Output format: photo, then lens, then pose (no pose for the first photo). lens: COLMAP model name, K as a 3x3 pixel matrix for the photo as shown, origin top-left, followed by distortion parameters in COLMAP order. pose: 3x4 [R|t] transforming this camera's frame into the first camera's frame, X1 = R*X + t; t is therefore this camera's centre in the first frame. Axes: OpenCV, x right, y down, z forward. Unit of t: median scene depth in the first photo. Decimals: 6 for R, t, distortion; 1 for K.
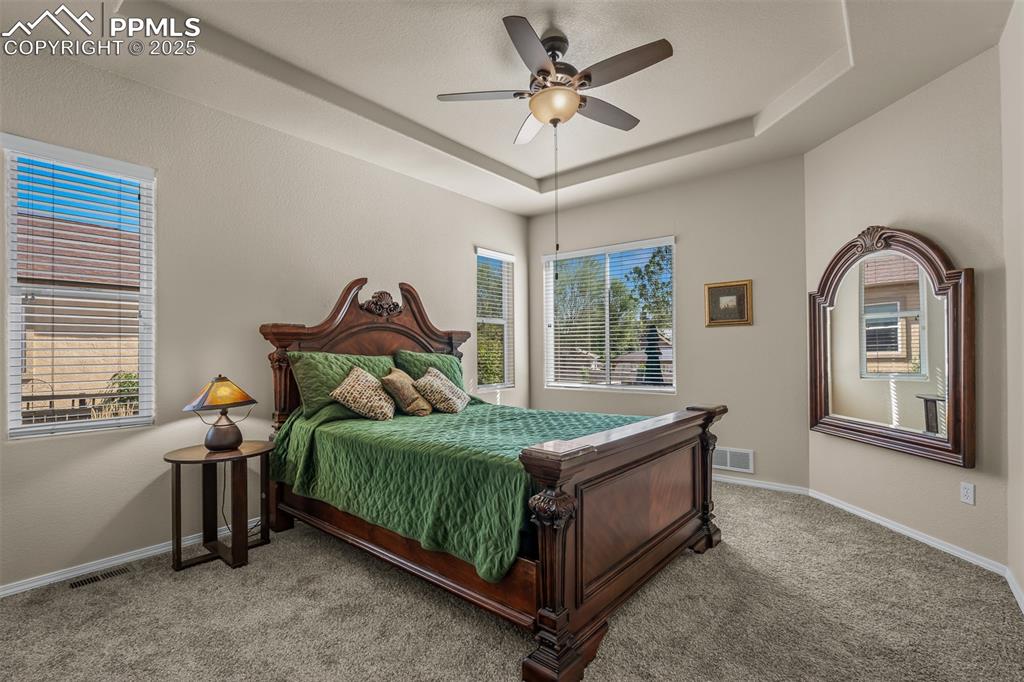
lens RADIAL K [[462.1, 0, 512.0], [0, 462.1, 341.0], [0, 0, 1]] dist [-0.000715, -0.000023]
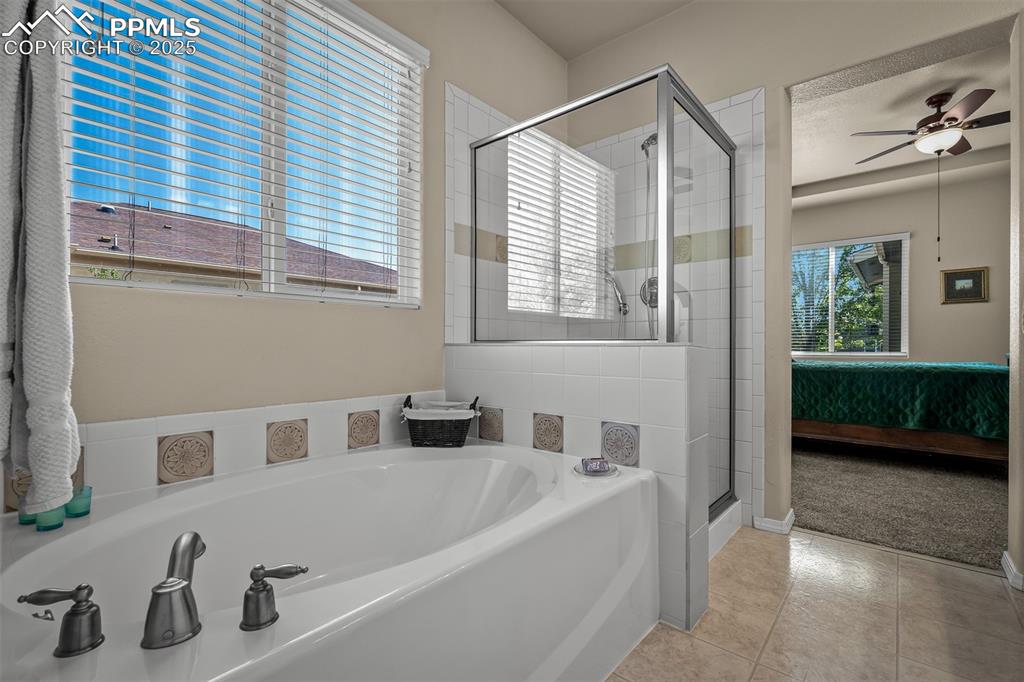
lens RADIAL K [[457.9, 0, 512.0], [0, 457.9, 341.0], [0, 0, 1]] dist [0.000422, -0.000044]
pose [[0.999943, 0.010706, 0.000296, -0.845704], [-0.010709, 0.999878, 0.011346, 0.077422], [-0.000175, -0.011349, 0.999936, -0.297657]]
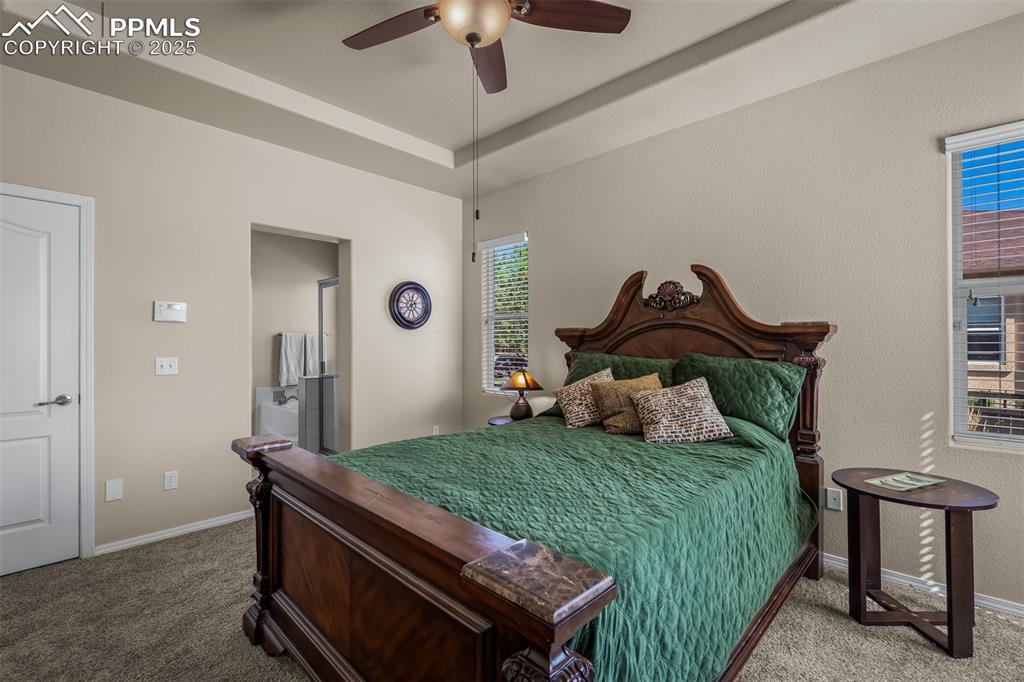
lens RADIAL K [[457.9, 0, 512.0], [0, 457.9, 341.0], [0, 0, 1]] dist [0.000422, -0.000044]
pose [[-0.064515, 0.002651, -0.997913, 0.543744], [0.021610, 0.999766, 0.001259, -0.007026], [0.997683, -0.021484, -0.064557, 0.751735]]
